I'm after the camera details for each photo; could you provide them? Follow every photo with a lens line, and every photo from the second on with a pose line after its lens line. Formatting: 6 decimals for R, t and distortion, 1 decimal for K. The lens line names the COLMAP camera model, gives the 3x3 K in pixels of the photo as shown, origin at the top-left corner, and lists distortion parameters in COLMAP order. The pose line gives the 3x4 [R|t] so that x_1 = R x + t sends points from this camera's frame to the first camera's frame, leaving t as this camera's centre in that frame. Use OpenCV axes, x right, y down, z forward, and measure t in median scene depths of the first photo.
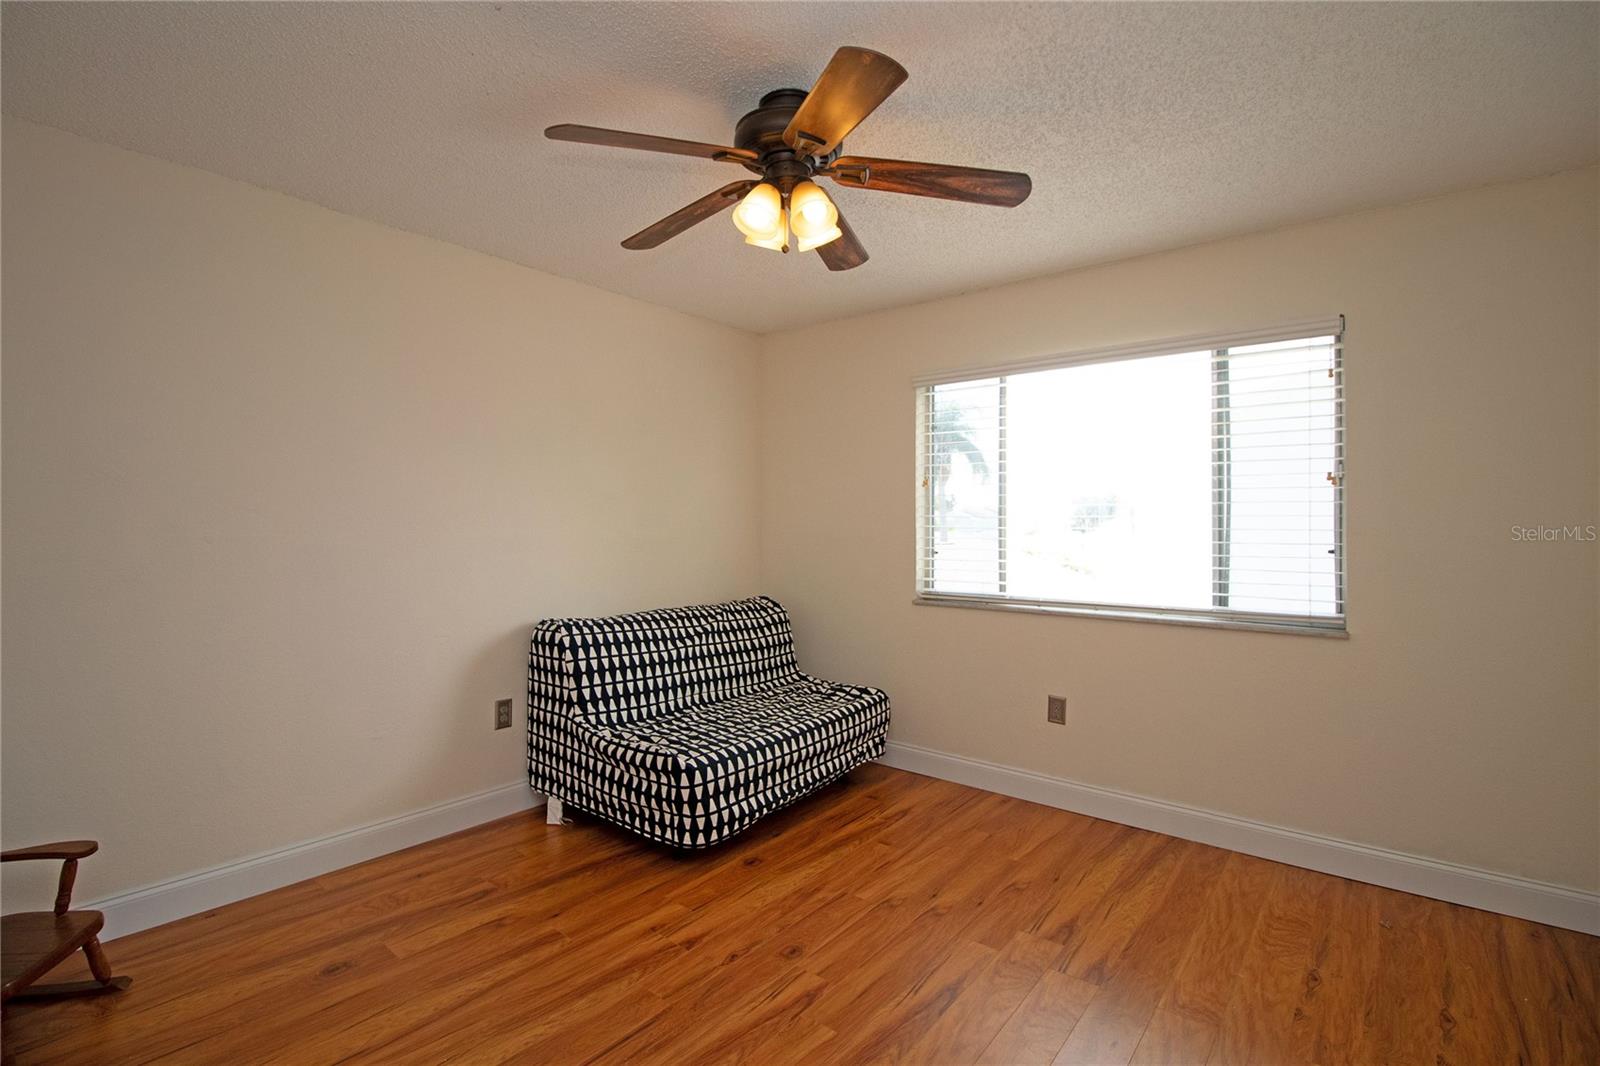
lens RADIAL K [[735.3, 0, 785.1], [0, 735.3, 514.4], [0, 0, 1]] dist [0.000700, -0.013188]
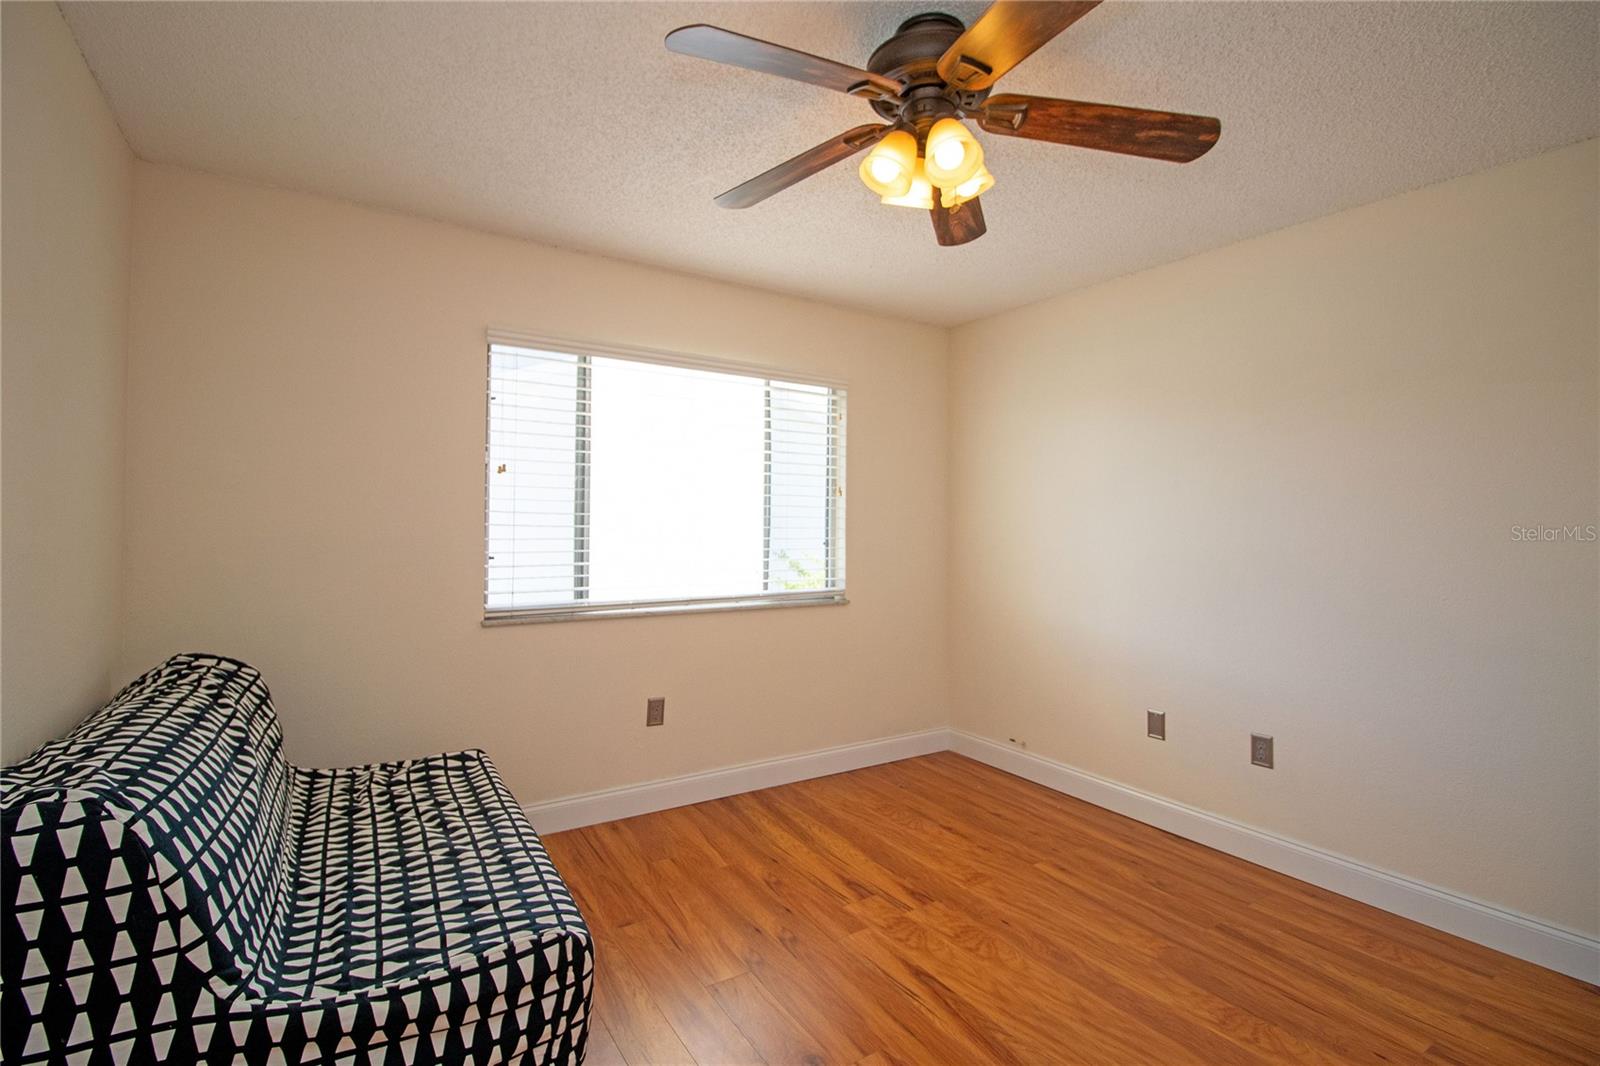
lens RADIAL K [[735.3, 0, 785.1], [0, 735.3, 514.4], [0, 0, 1]] dist [0.000700, -0.013188]
pose [[0.317558, 0.010287, 0.948183, -0.609044], [-0.020761, 0.999777, -0.003893, 0.002629], [-0.948012, -0.018449, 0.317700, 0.632081]]
